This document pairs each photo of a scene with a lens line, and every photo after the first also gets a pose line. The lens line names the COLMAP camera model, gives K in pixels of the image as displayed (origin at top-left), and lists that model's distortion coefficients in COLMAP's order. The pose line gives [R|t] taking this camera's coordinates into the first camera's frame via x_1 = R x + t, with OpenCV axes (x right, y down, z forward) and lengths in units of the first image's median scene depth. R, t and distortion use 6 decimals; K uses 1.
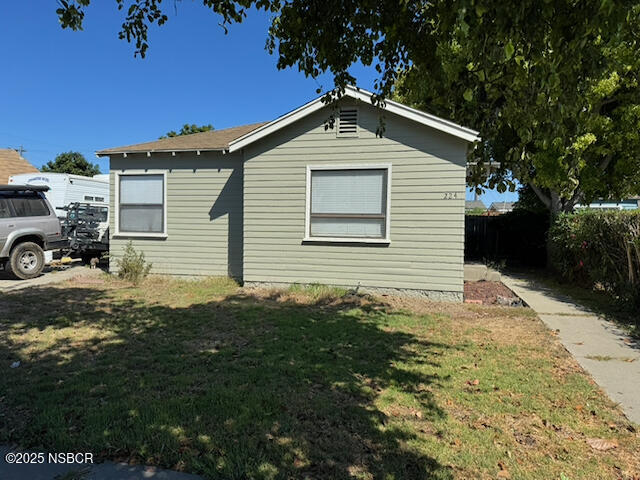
lens RADIAL K [[460.5, 0, 309.1], [0, 460.5, 238.3], [0, 0, 1]] dist [0.090716, -0.104924]
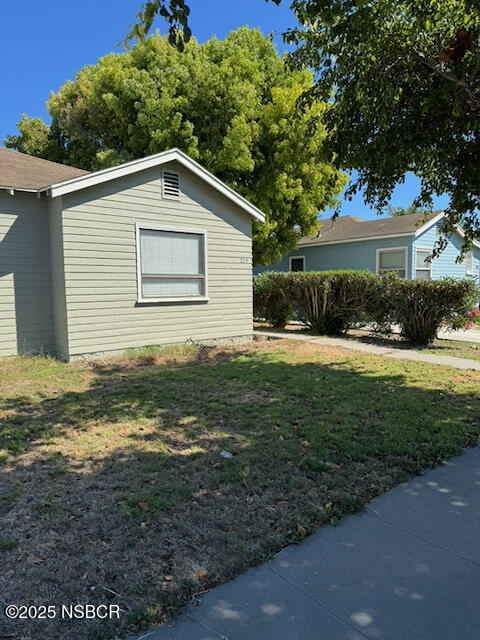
lens RADIAL K [[460.5, 0, 247.2], [0, 460.5, 323.0], [0, 0, 1]] dist [0.090716, -0.104924]
pose [[0.544144, -0.089453, 0.834209, -0.706396], [0.045698, 0.995984, 0.076992, -0.016466], [-0.837746, -0.003773, 0.546047, 0.289308]]
